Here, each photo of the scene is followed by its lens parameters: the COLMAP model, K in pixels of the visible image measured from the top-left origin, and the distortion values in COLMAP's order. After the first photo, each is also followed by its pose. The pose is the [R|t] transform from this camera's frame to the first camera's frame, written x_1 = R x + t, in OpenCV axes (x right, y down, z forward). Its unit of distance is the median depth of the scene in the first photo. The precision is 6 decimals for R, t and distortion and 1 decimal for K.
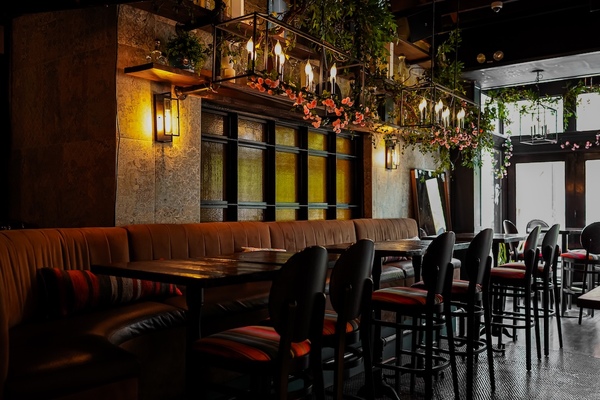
lens RADIAL K [[575.1, 0, 300.0], [0, 575.1, 200.0], [0, 0, 1]] dist [-0.051163, -0.003859]
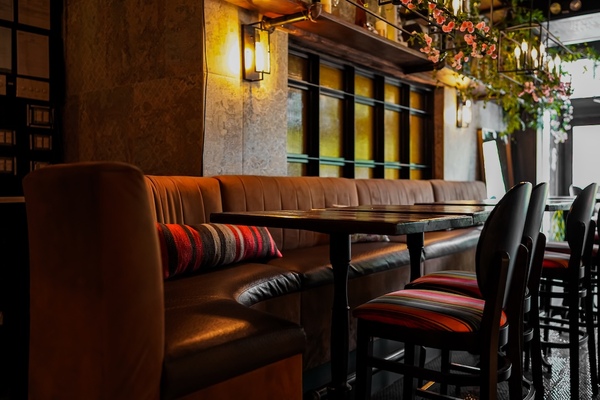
lens RADIAL K [[575.1, 0, 300.0], [0, 575.1, 200.0], [0, 0, 1]] dist [-0.051163, -0.003859]
pose [[0.999833, 0.002224, -0.018114, -0.145389], [-0.001403, 0.998974, 0.045261, 0.037336], [0.018196, -0.045228, 0.998811, 0.128649]]
